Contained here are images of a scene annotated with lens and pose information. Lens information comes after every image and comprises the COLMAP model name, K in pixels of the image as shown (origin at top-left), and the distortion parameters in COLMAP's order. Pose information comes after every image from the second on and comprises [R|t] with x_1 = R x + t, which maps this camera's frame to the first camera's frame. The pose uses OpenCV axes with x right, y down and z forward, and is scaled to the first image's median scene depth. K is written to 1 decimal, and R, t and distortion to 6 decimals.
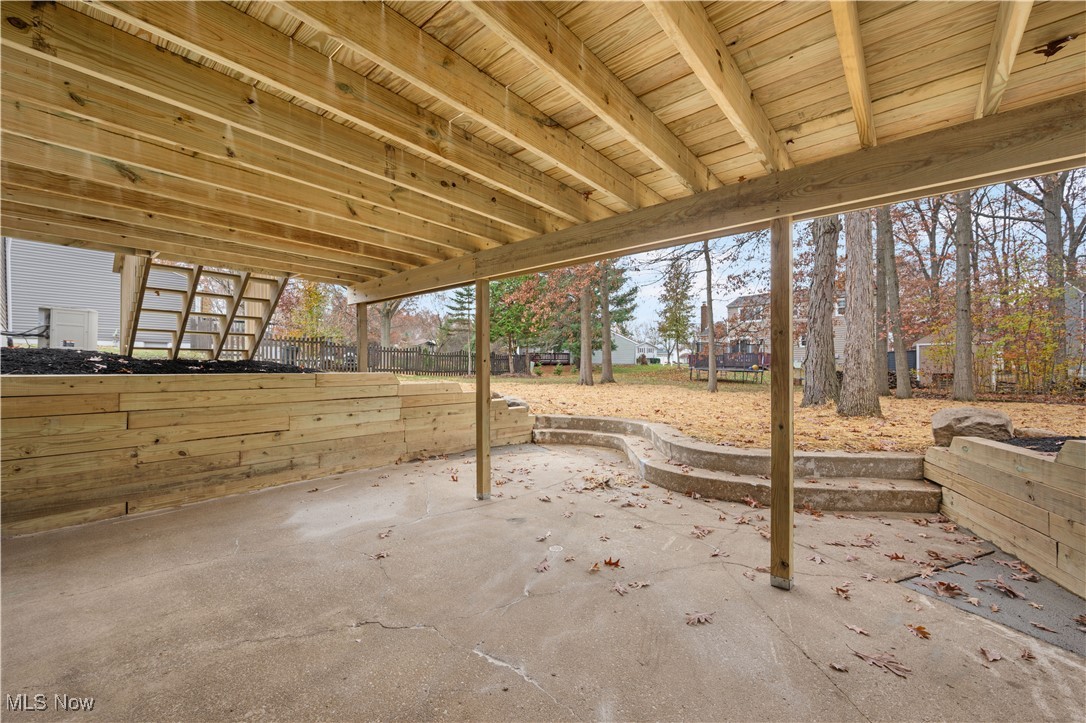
lens RADIAL K [[430.1, 0, 543.0], [0, 430.1, 361.5], [0, 0, 1]] dist [-0.001045, -0.000136]
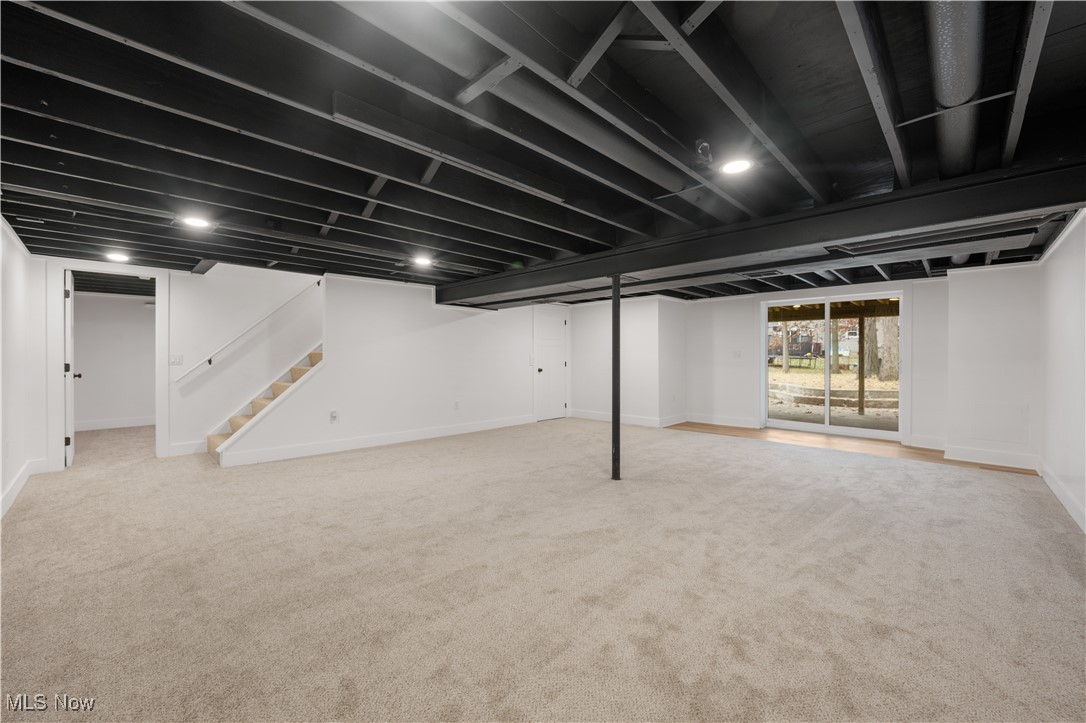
lens RADIAL K [[430.1, 0, 543.0], [0, 430.1, 361.5], [0, 0, 1]] dist [-0.001045, -0.000136]
pose [[0.997602, -0.017897, -0.066858, -0.648478], [0.019146, 0.999653, 0.018094, -0.025240], [0.066511, -0.019331, 0.997598, -0.966045]]
